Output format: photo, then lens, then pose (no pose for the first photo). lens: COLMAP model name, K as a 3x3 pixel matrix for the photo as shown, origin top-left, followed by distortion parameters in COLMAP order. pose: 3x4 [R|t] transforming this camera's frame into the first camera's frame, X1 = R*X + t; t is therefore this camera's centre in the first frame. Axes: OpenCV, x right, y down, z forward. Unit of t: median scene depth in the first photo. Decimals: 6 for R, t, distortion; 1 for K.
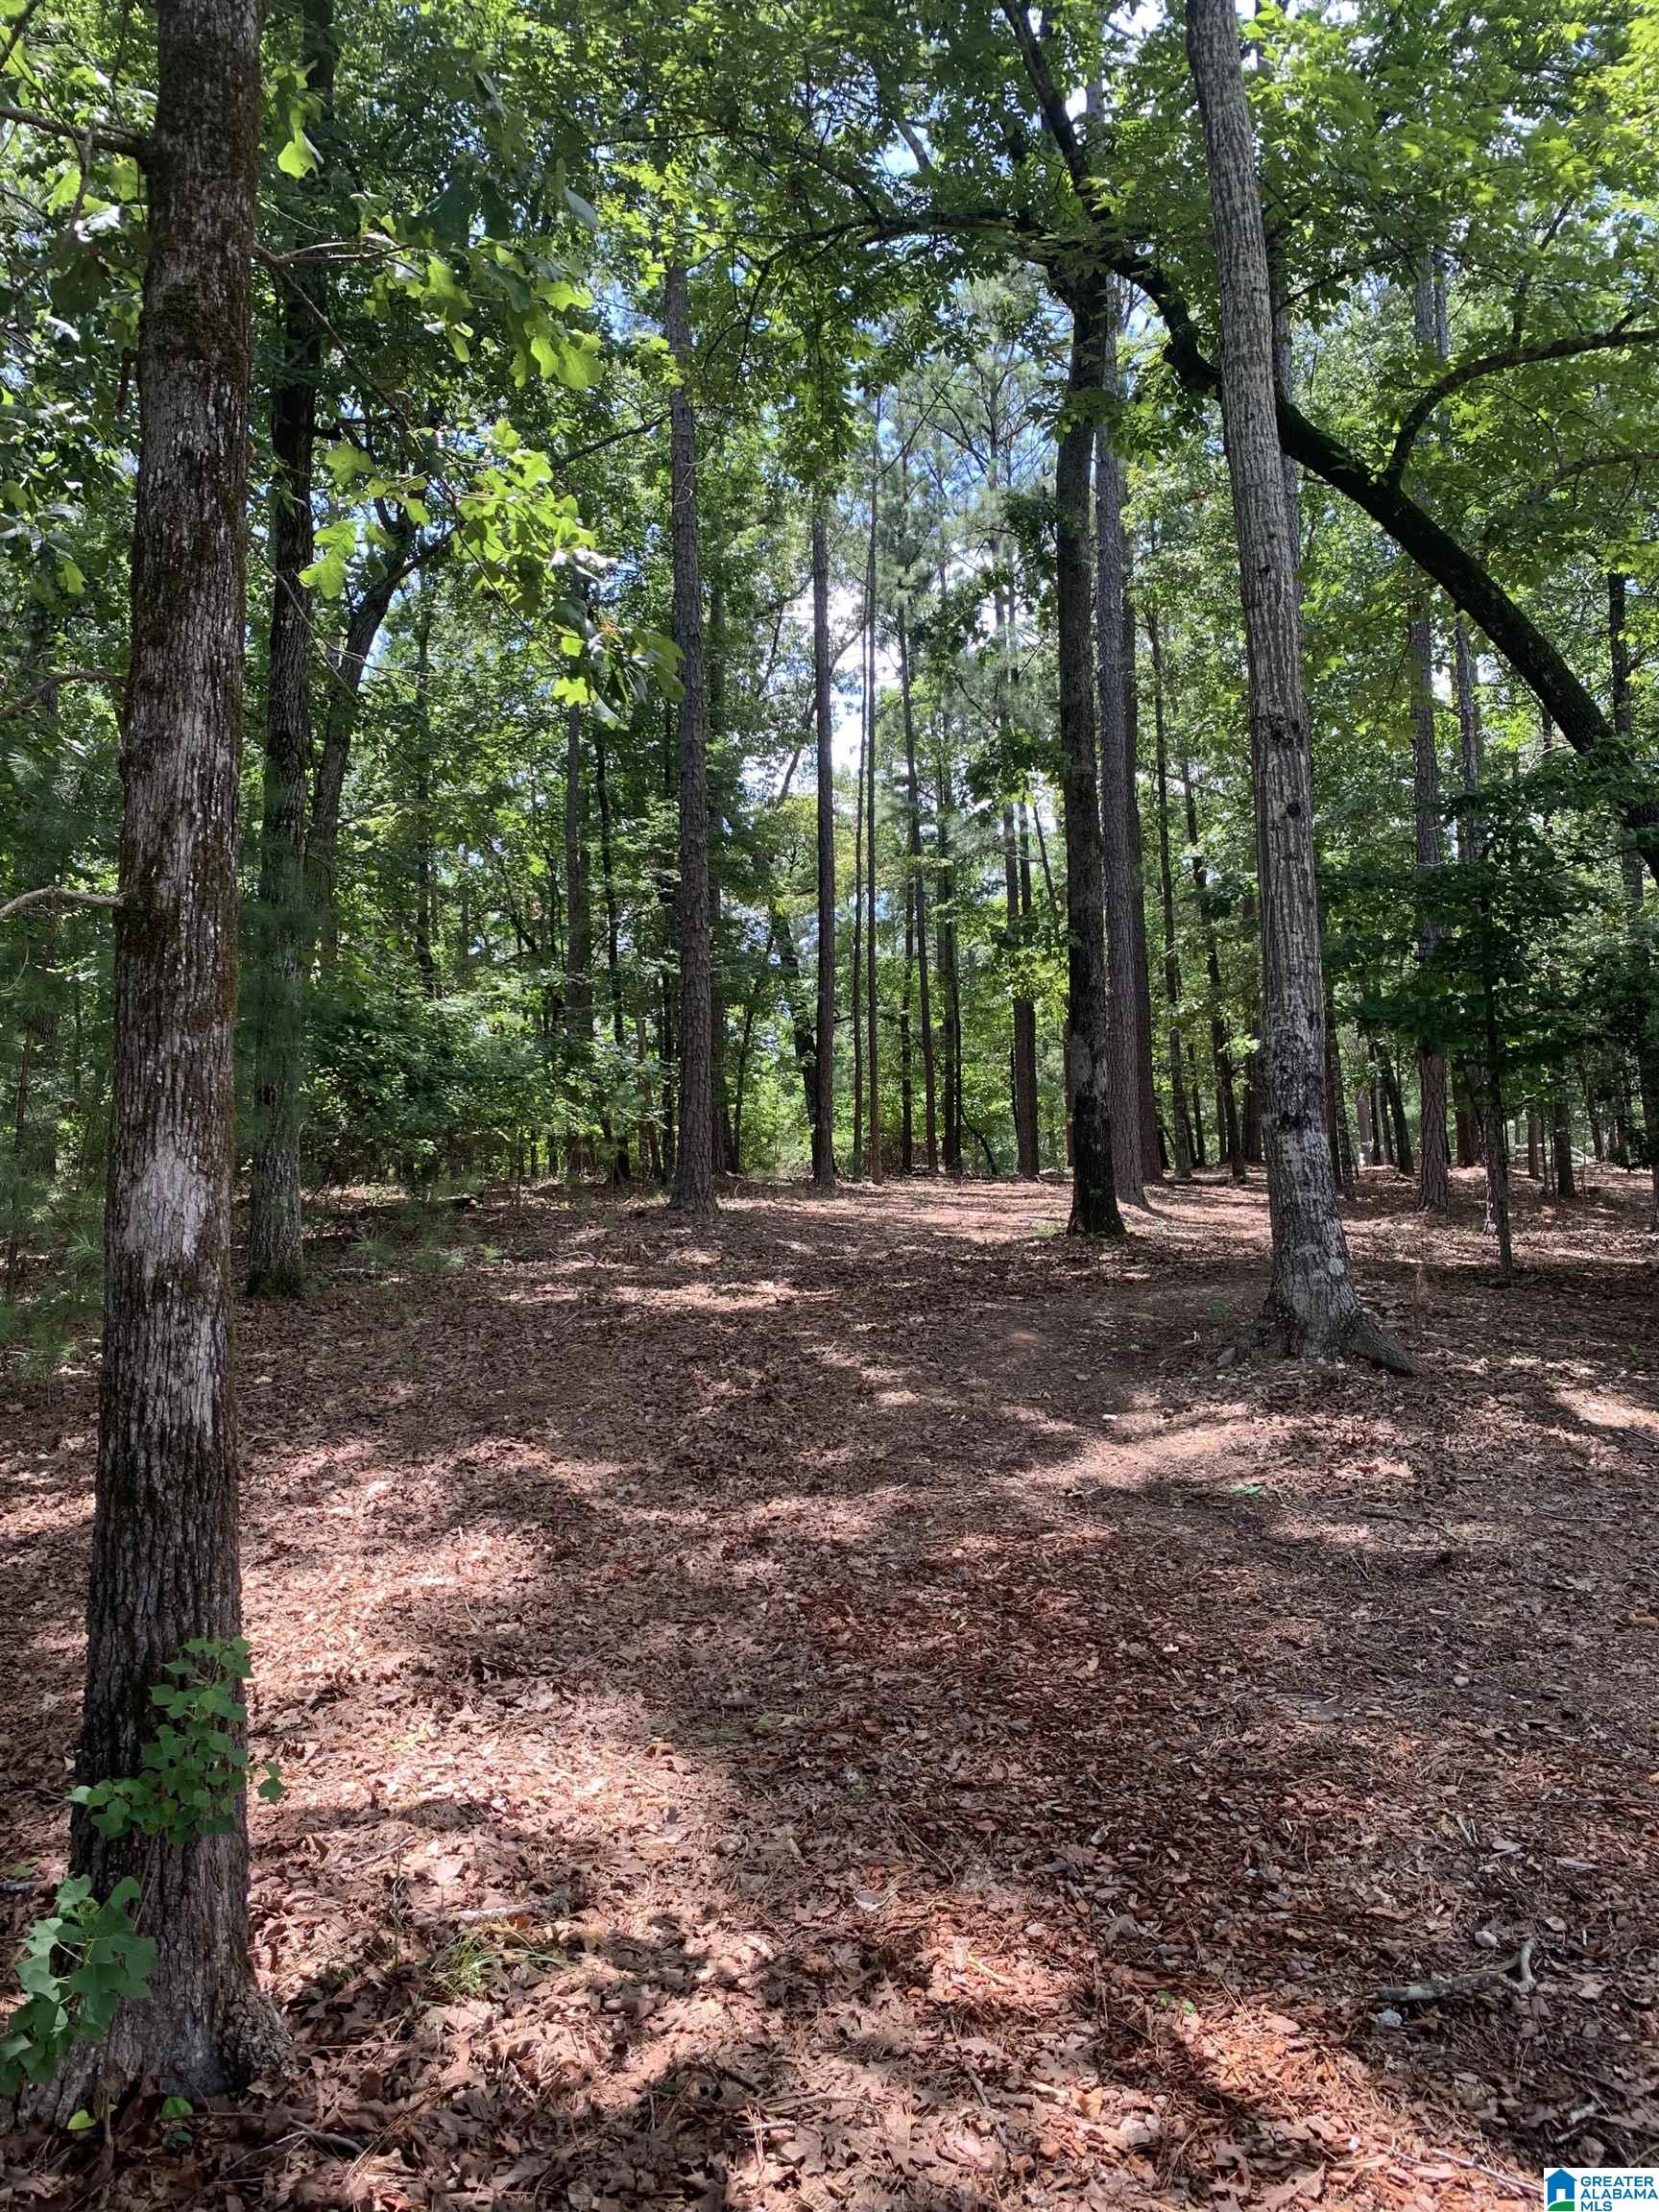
lens RADIAL K [[1777.3, 0, 829.5], [0, 1777.3, 1106.0], [0, 0, 1]] dist [0.070632, -0.103200]
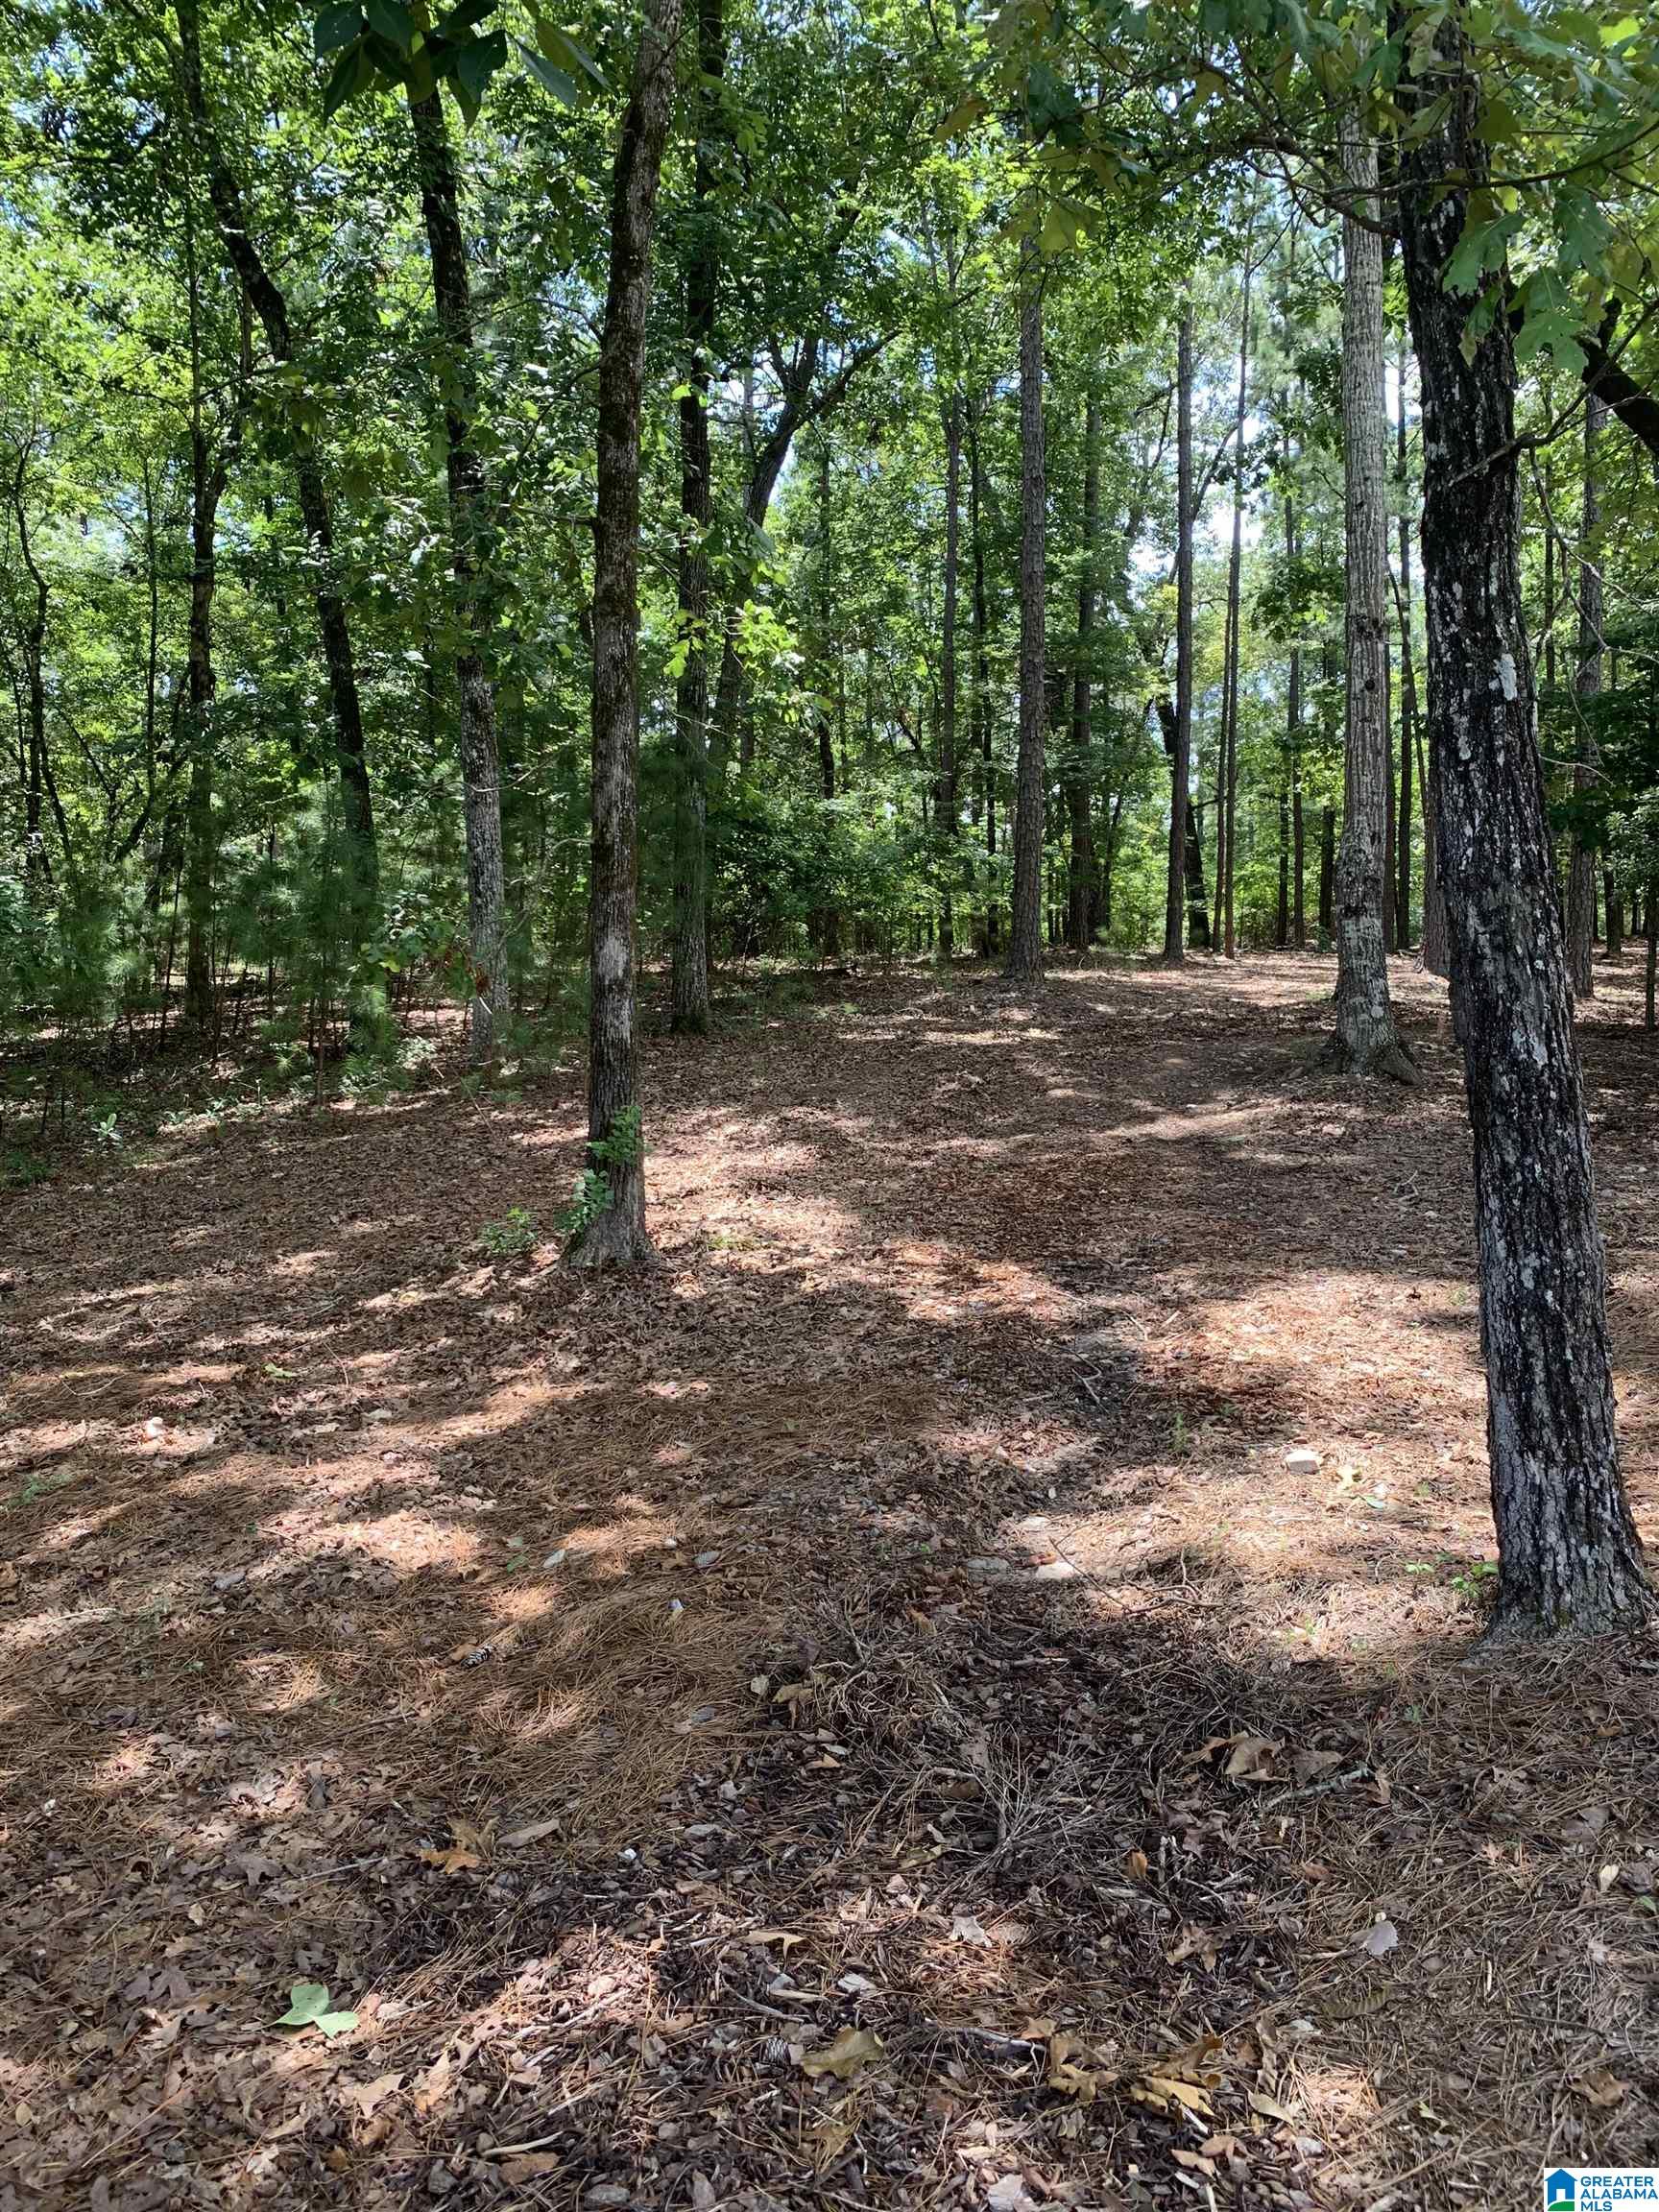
lens RADIAL K [[1777.3, 0, 829.5], [0, 1777.3, 1106.0], [0, 0, 1]] dist [0.070632, -0.103200]
pose [[0.971835, 0.021925, -0.234639, 0.189230], [0.007624, 0.992216, 0.124292, -0.017179], [0.235538, -0.122580, 0.964104, -0.498892]]
